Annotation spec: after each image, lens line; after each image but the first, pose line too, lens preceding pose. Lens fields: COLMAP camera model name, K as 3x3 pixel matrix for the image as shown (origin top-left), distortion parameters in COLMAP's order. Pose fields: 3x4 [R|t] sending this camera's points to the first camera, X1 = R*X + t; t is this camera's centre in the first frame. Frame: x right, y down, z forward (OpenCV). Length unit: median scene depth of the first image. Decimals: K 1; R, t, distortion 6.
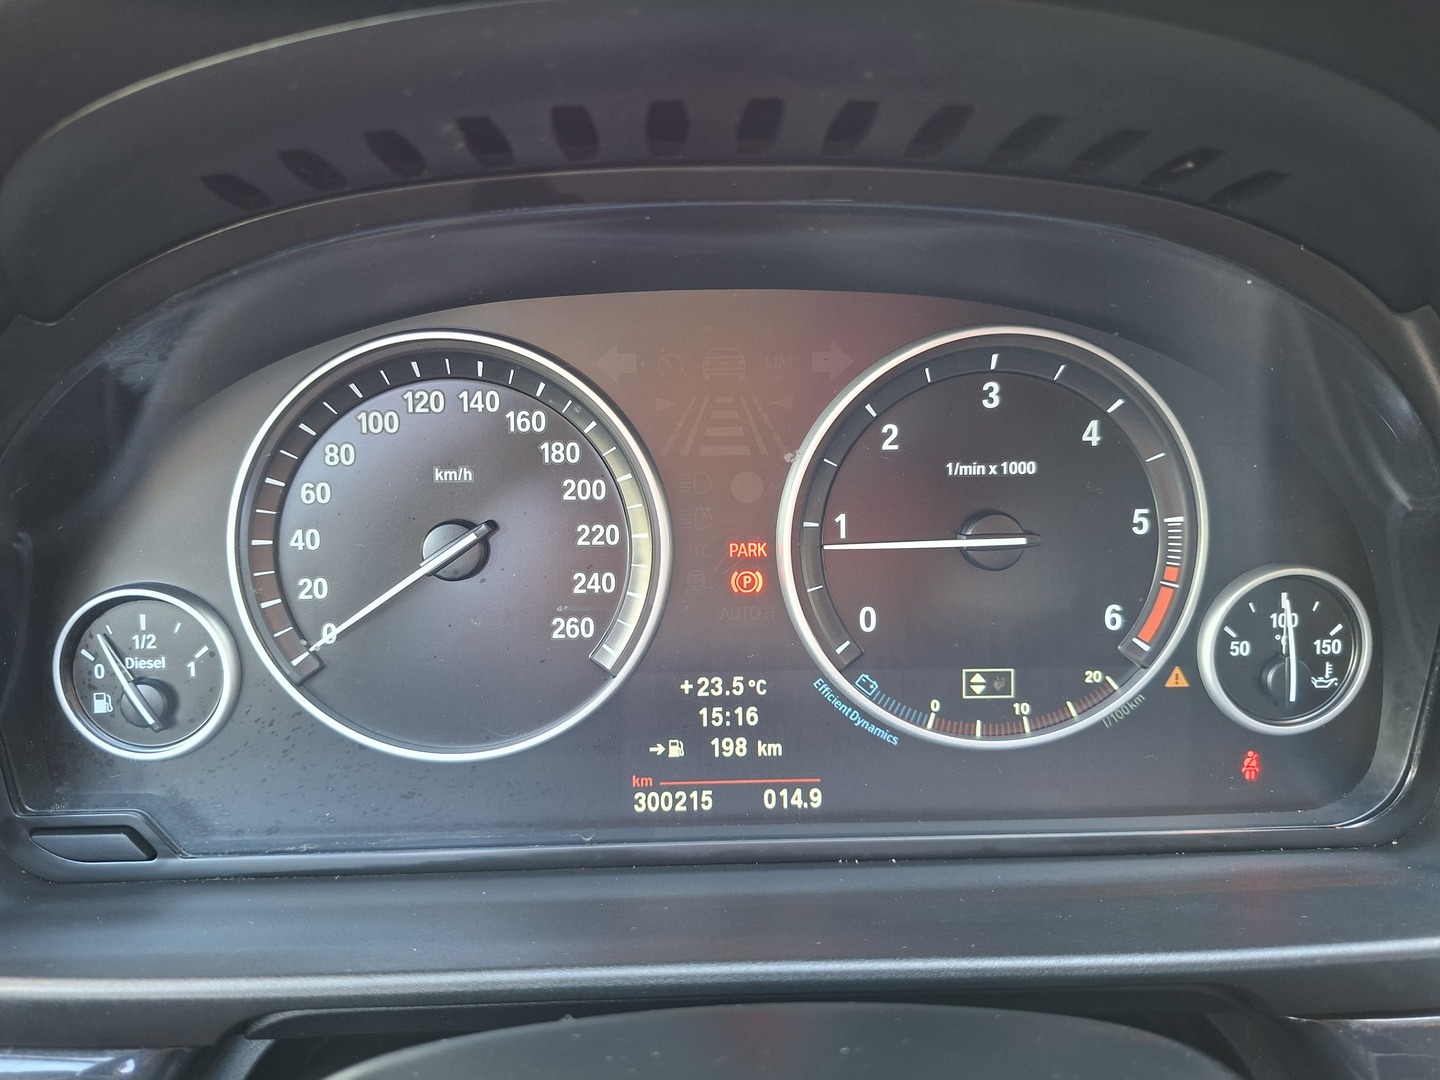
lens RADIAL K [[1008.6, 0, 720.0], [0, 1008.6, 540.0], [0, 0, 1]] dist [0.080216, -0.134362]
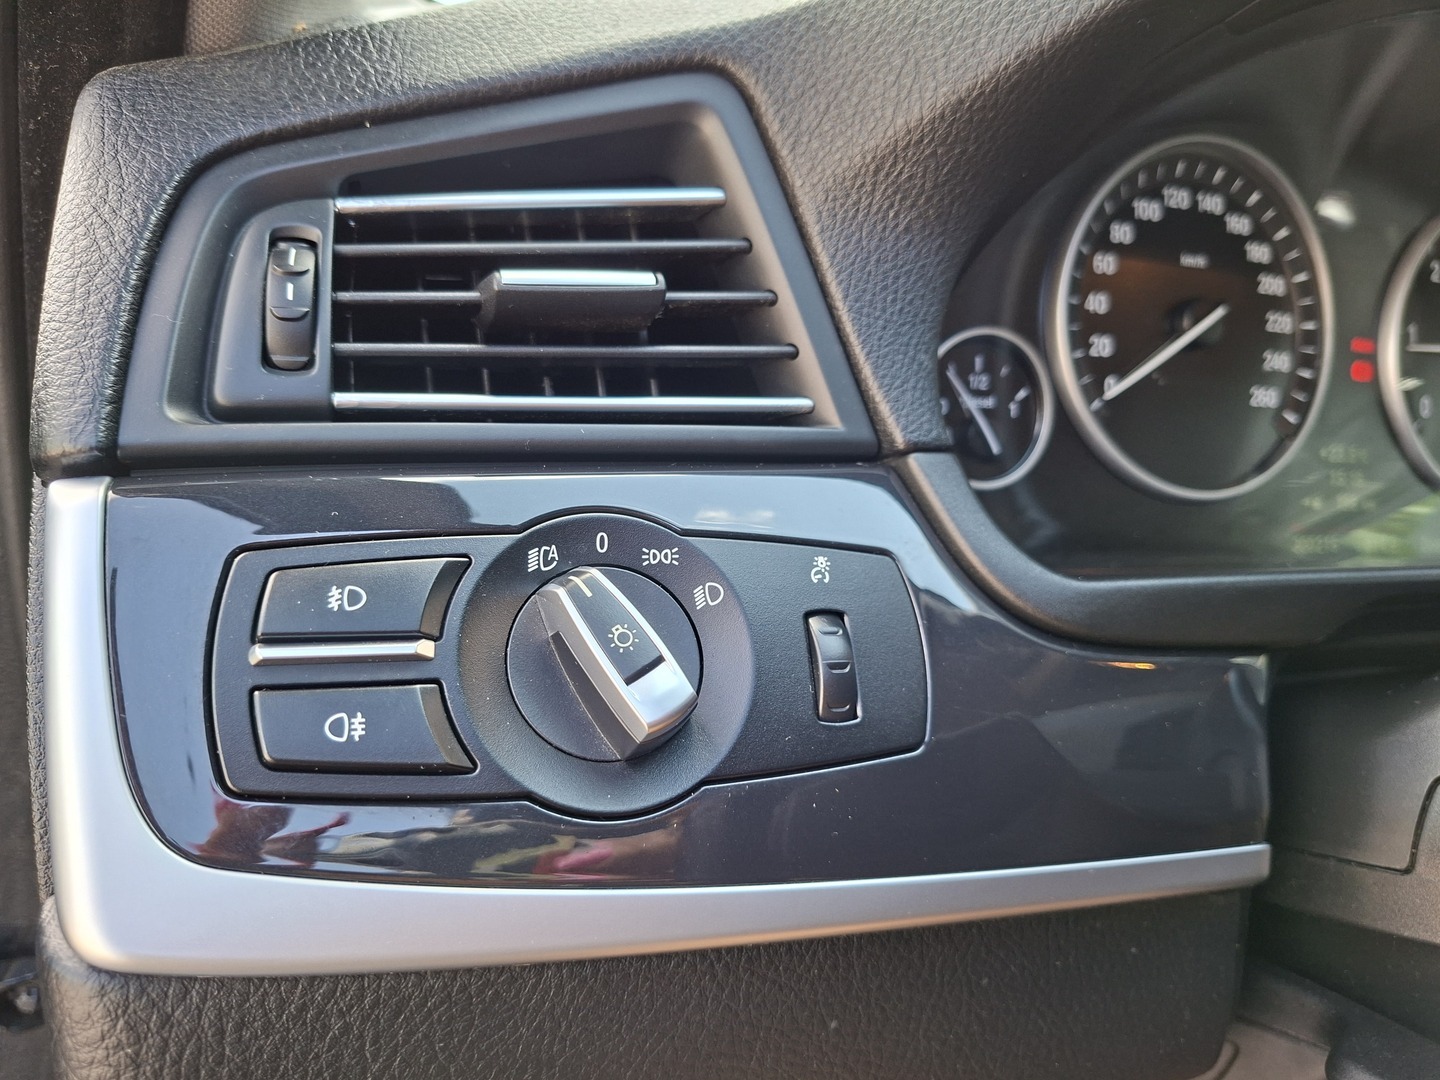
lens RADIAL K [[1008.6, 0, 720.0], [0, 1008.6, 540.0], [0, 0, 1]] dist [0.080216, -0.134362]
pose [[0.933283, 0.014794, 0.358836, -1.199202], [-0.001234, 0.999277, -0.037990, 0.307441], [-0.359139, 0.035013, 0.932627, 0.101868]]
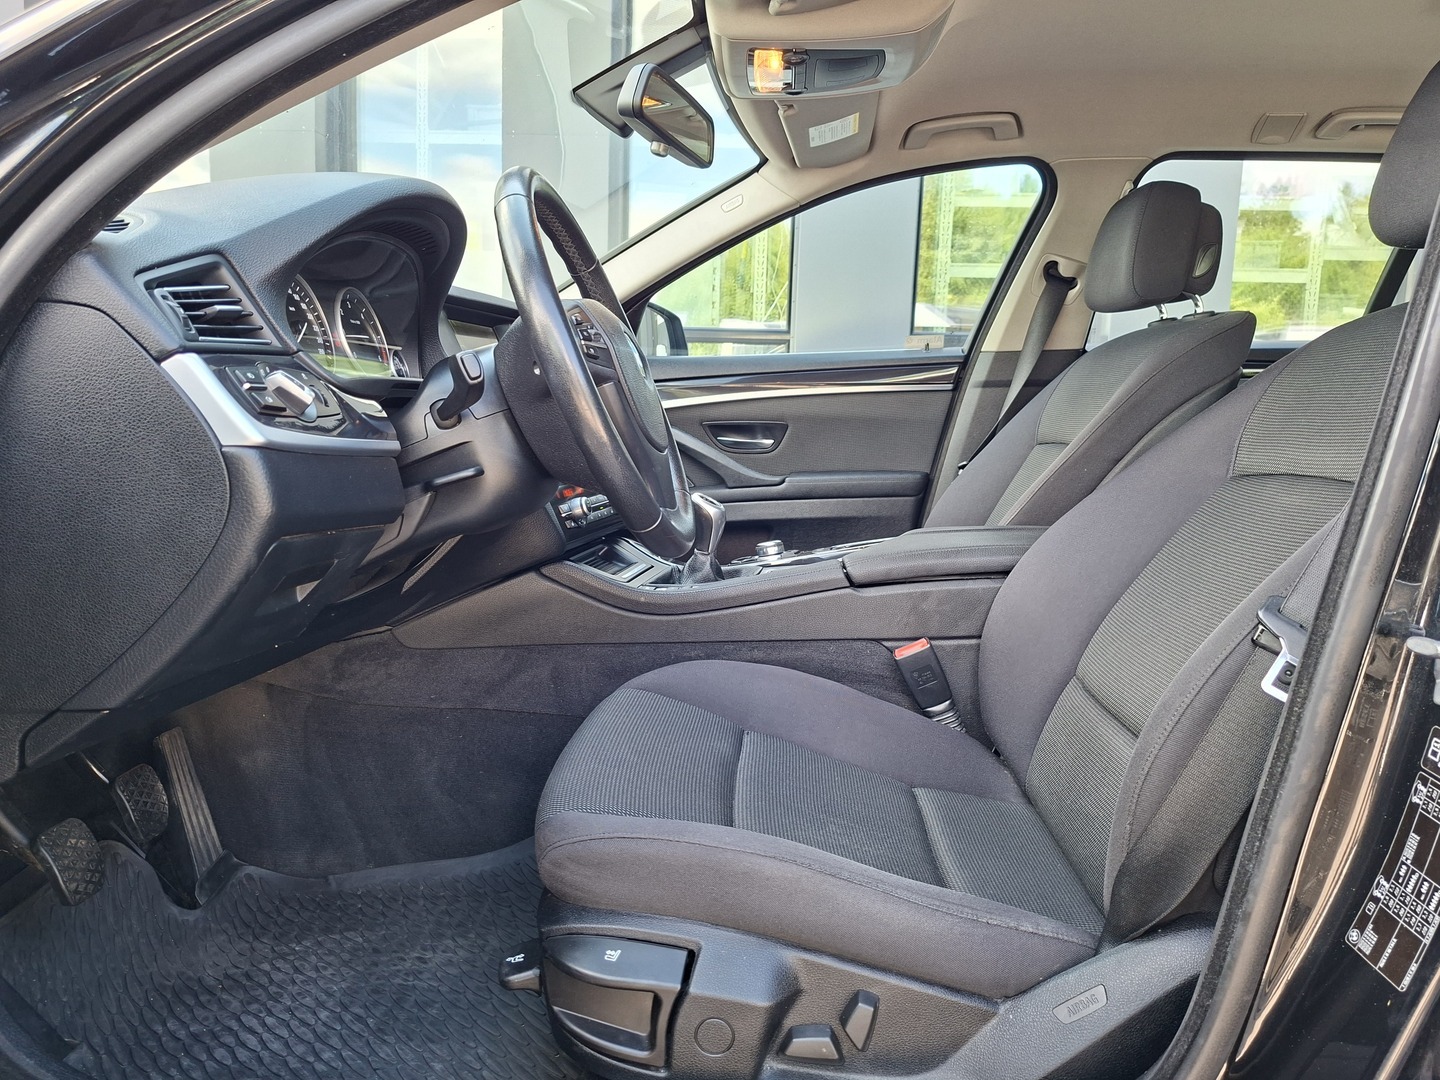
lens RADIAL K [[1008.6, 0, 720.0], [0, 1008.6, 540.0], [0, 0, 1]] dist [0.080216, -0.134362]
pose [[0.073993, -0.110552, 0.991112, -3.881852], [0.334825, 0.938901, 0.079731, 0.943566], [-0.939371, 0.325949, 0.106488, -0.575148]]
